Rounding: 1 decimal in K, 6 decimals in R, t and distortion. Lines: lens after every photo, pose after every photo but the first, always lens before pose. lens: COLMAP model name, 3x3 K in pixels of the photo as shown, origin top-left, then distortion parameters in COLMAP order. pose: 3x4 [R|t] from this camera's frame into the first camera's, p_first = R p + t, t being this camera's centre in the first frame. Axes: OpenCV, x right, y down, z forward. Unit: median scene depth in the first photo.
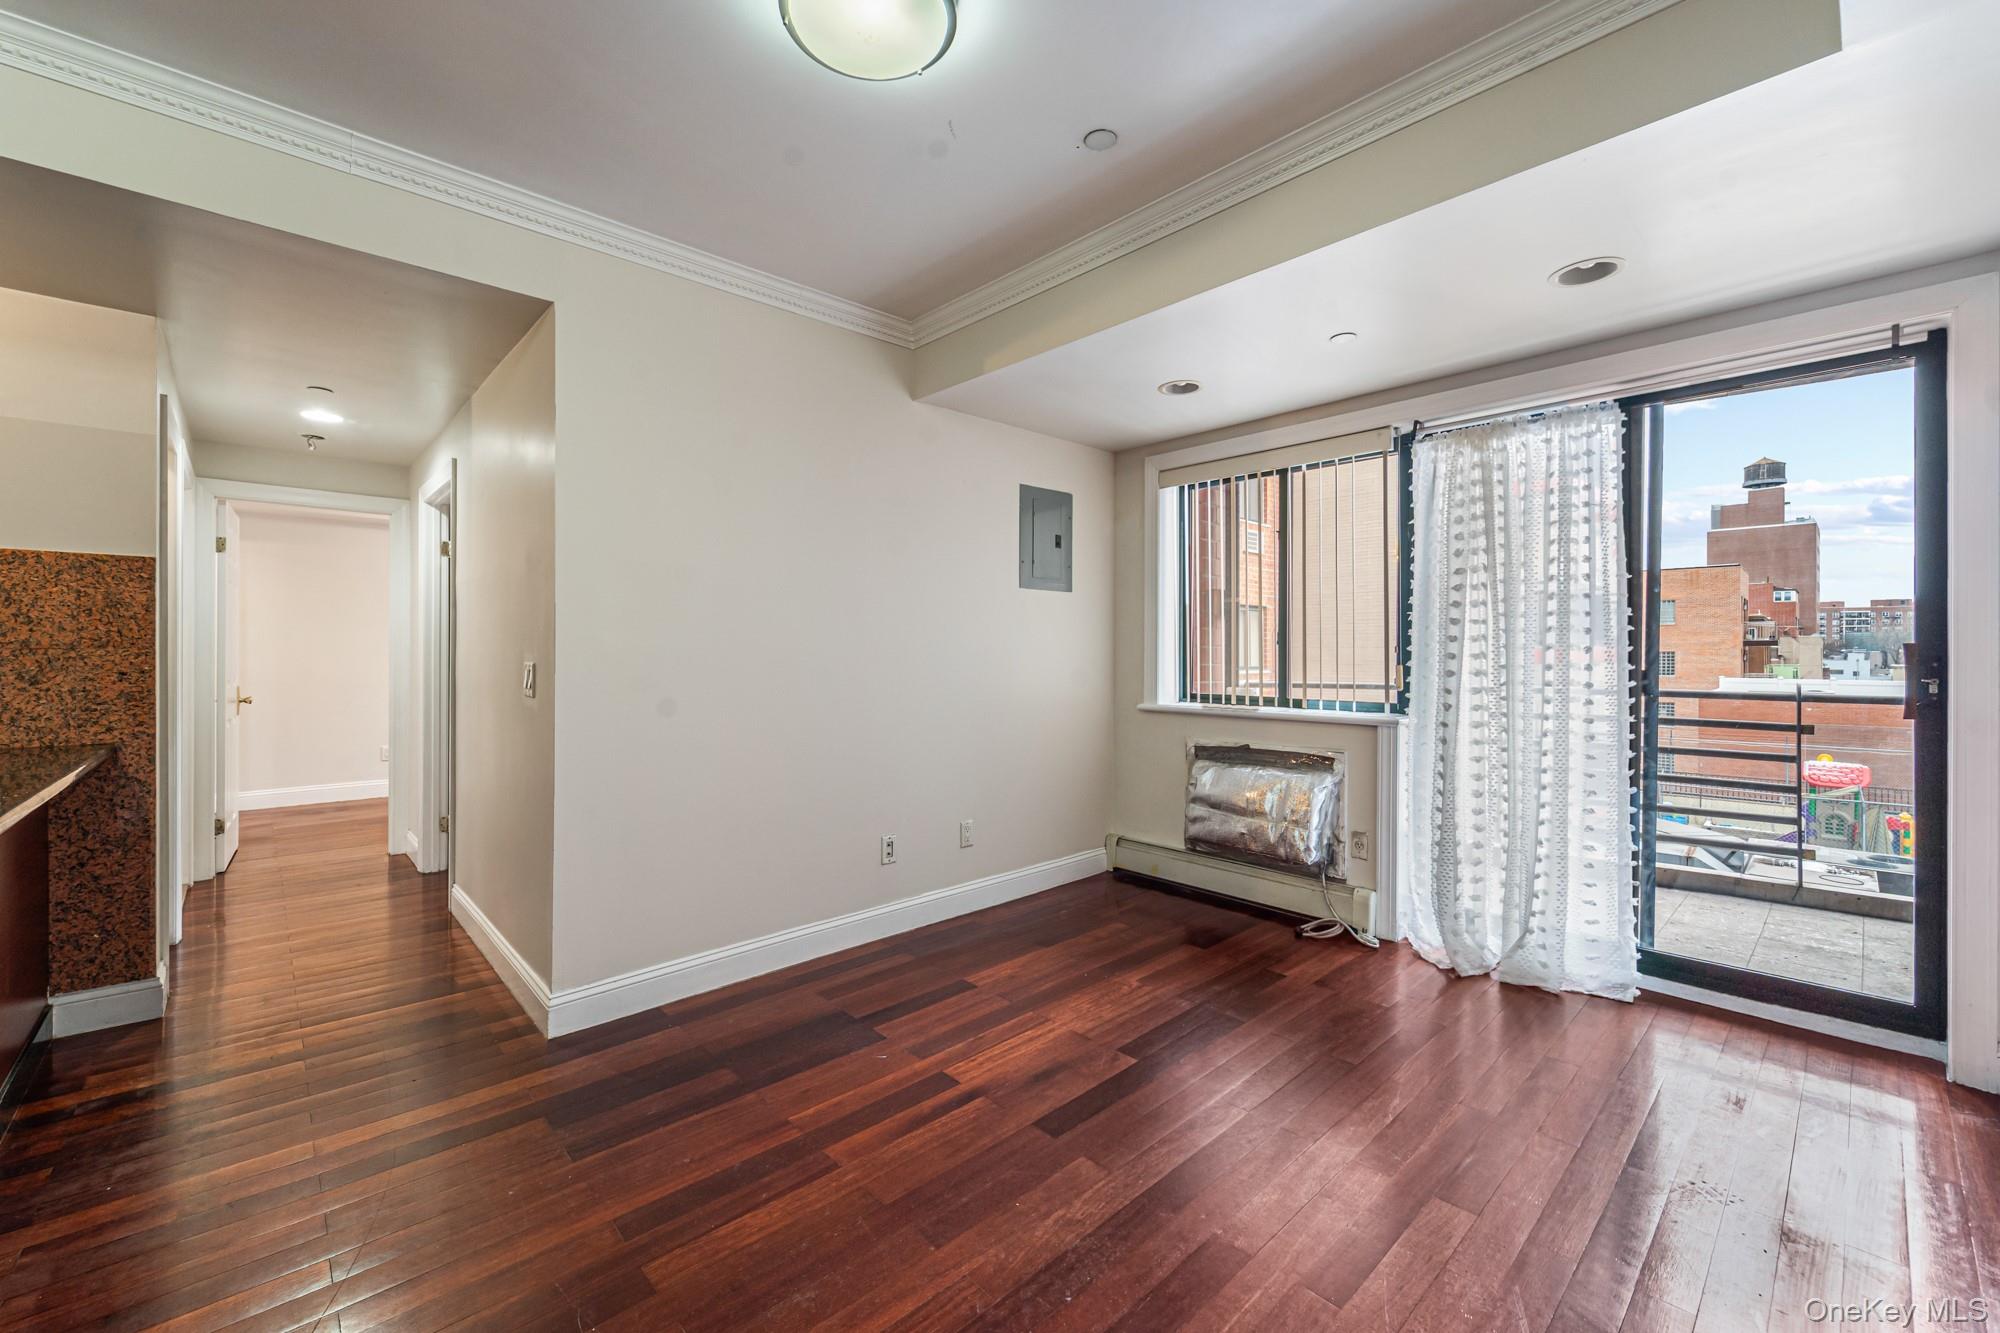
lens RADIAL K [[808.1, 0, 998.0], [0, 808.1, 667.9], [0, 0, 1]] dist [0.000790, -0.000409]
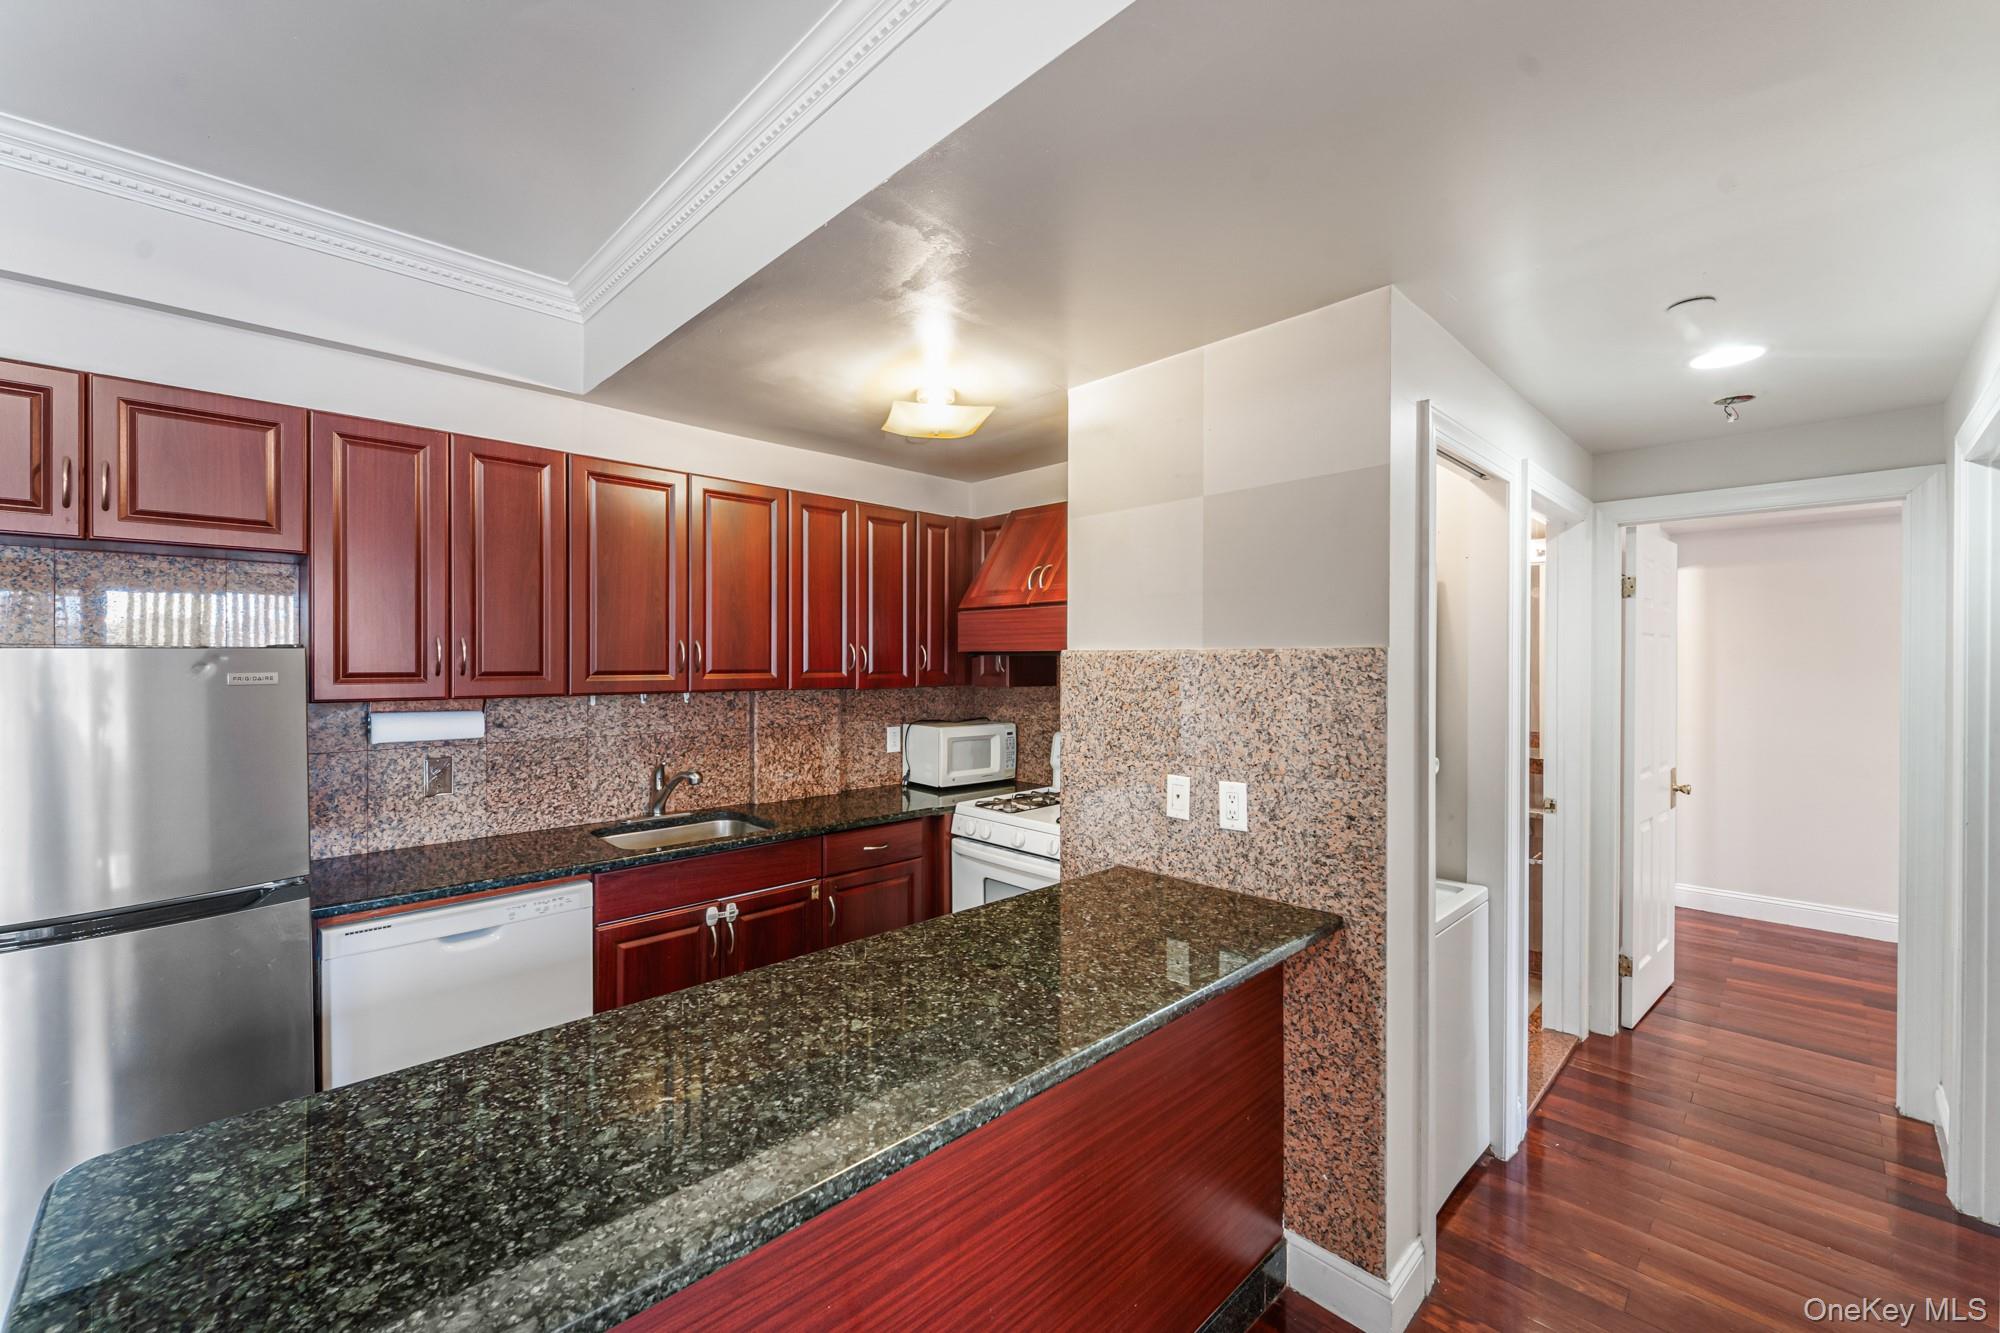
lens RADIAL K [[798.8, 0, 1004.5], [0, 798.8, 652.9], [0, 0, 1]] dist [-0.000047, -0.000511]
pose [[0.023362, -0.012790, -0.999645, -0.406205], [-0.016479, 0.999777, -0.013177, -0.122390], [0.999591, 0.016781, 0.023146, 0.692605]]
